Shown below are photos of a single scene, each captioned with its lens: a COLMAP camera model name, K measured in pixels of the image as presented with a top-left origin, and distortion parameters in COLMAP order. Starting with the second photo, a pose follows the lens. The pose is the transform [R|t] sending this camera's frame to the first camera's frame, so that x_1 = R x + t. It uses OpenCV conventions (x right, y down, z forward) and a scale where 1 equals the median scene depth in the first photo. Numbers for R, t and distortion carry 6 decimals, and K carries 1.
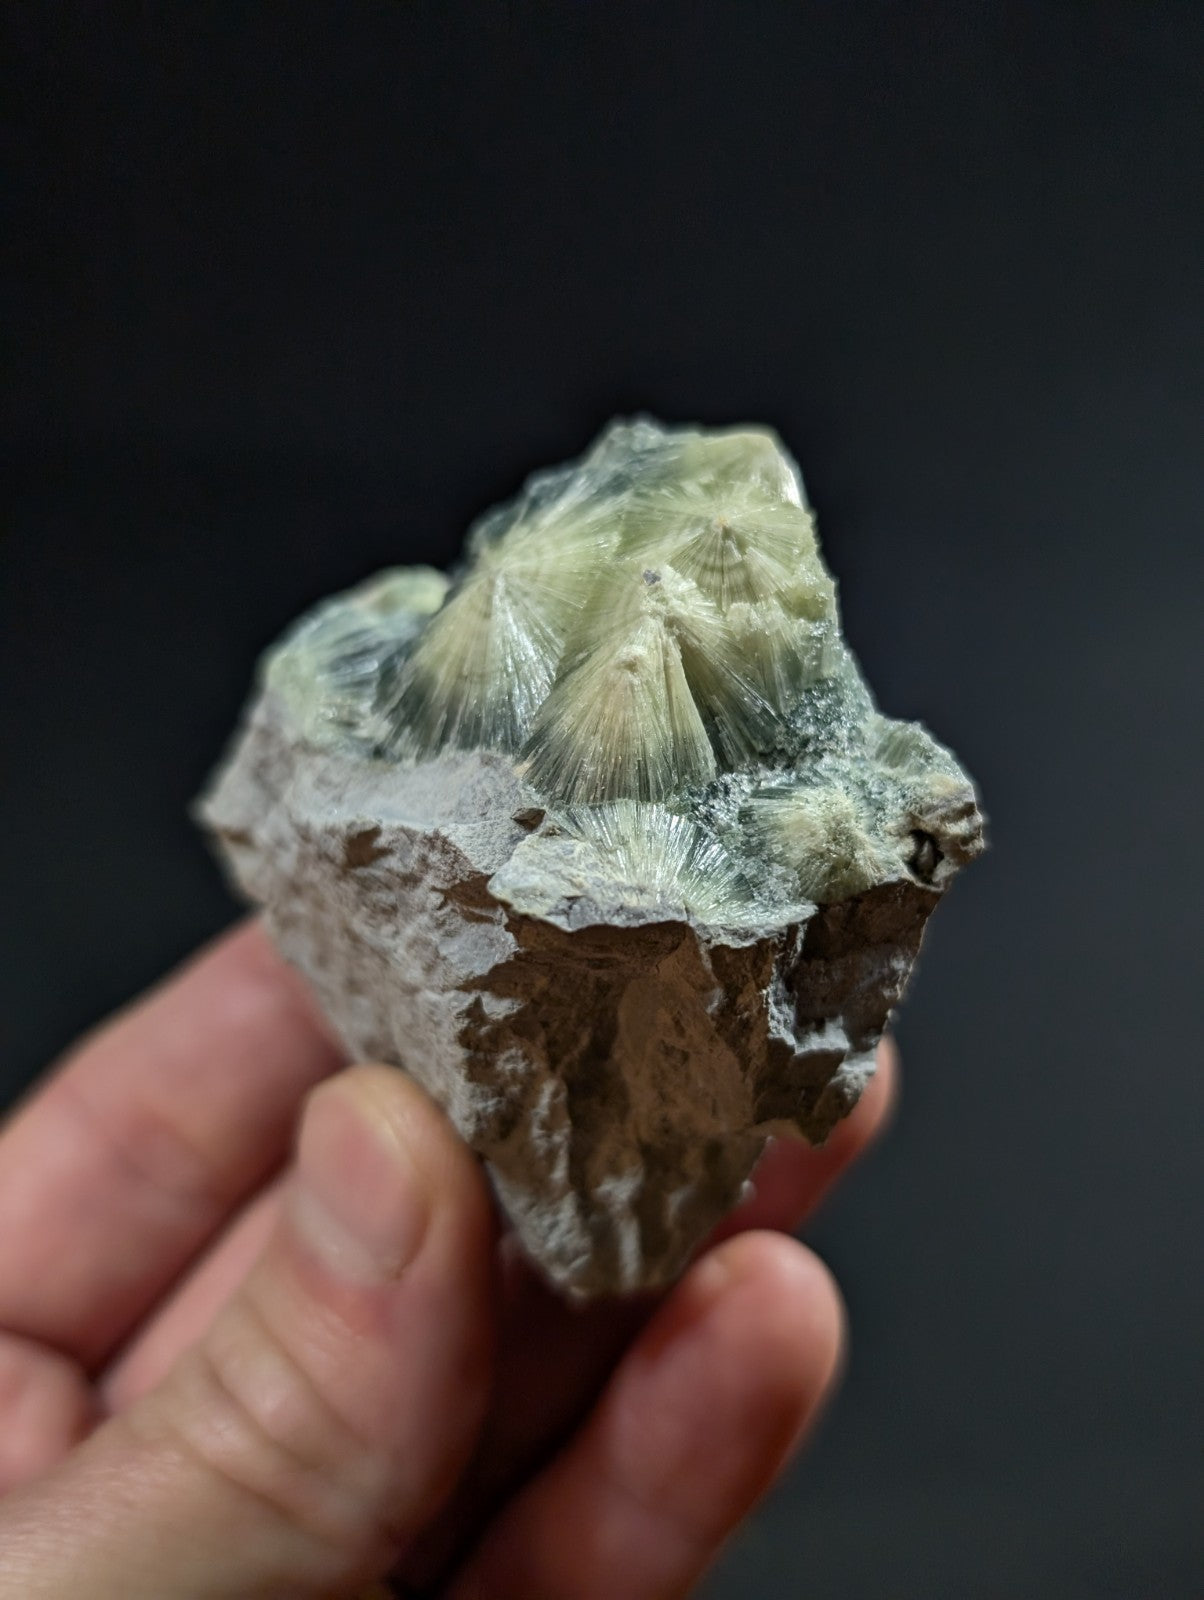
lens RADIAL K [[1613.1, 0, 602.0], [0, 1613.1, 800.0], [0, 0, 1]] dist [0.108589, -0.006122]
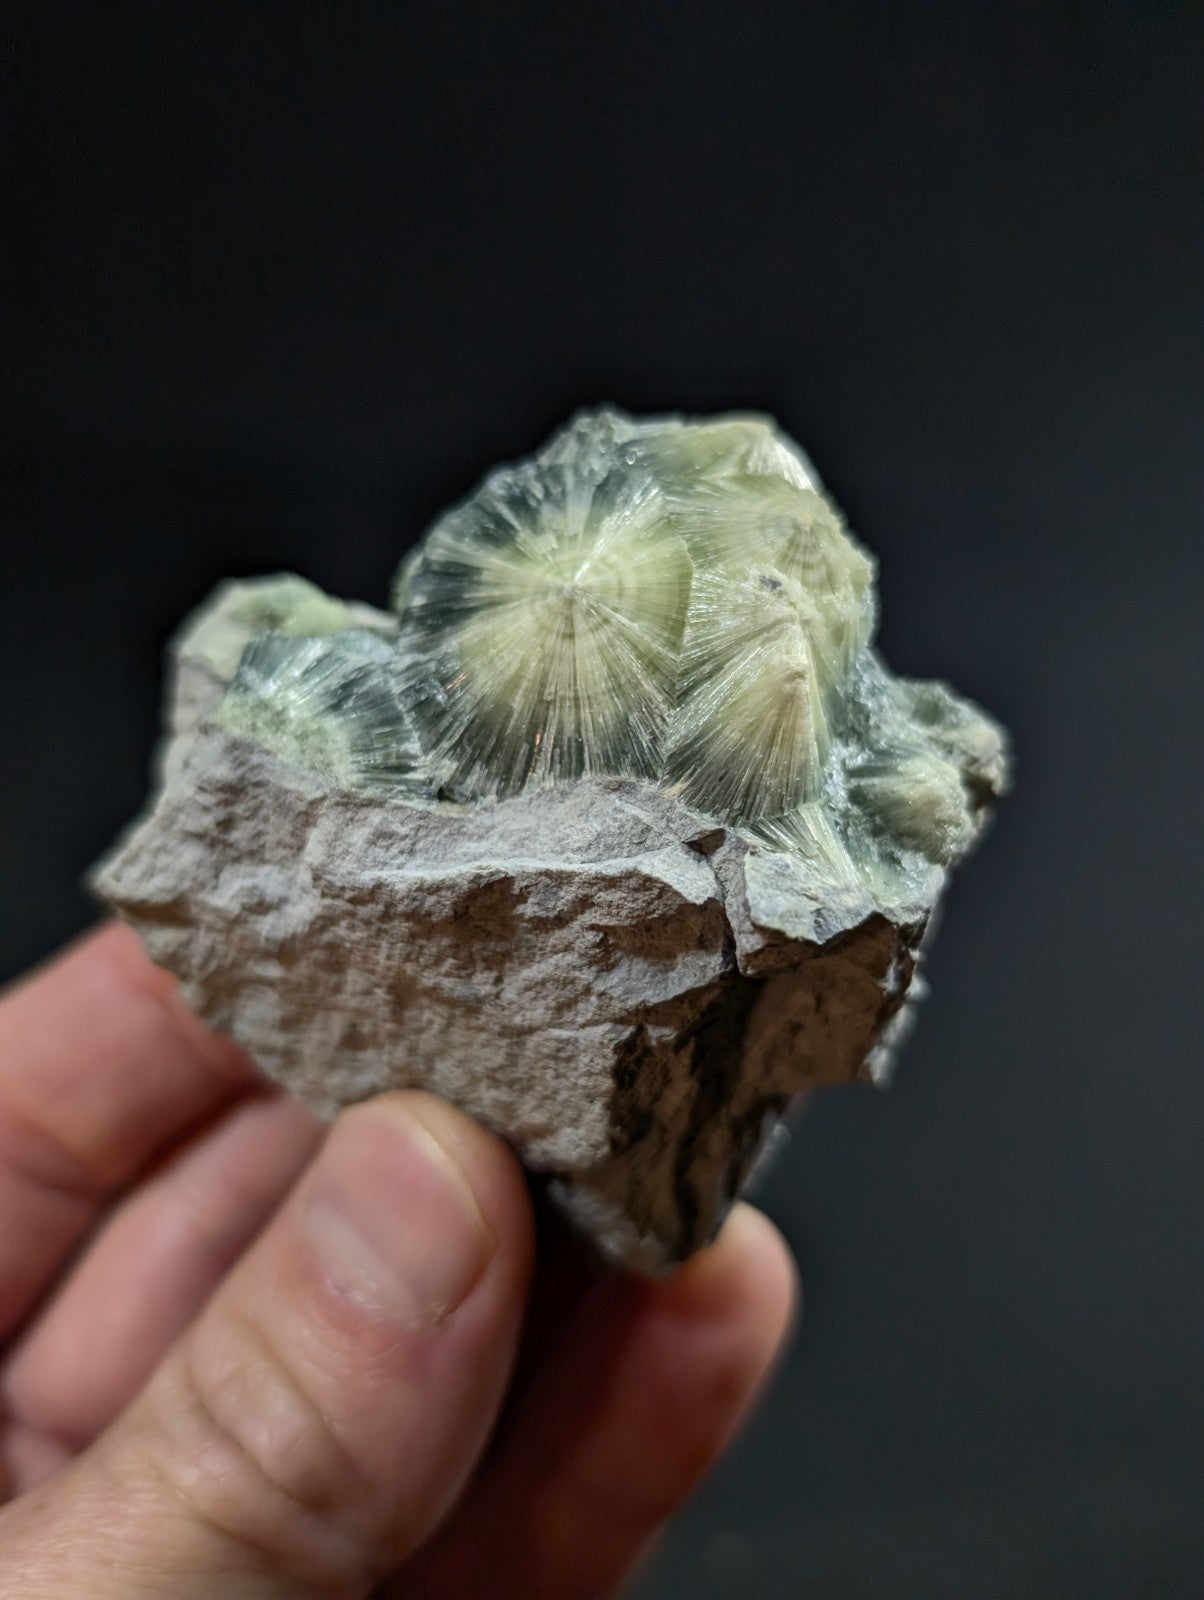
lens RADIAL K [[1613.1, 0, 602.0], [0, 1613.1, 800.0], [0, 0, 1]] dist [0.108589, -0.006122]
pose [[0.859859, -0.179422, 0.477965, -0.548773], [0.139991, 0.983188, 0.117233, -0.132658], [-0.490963, -0.033893, 0.870521, 0.157918]]
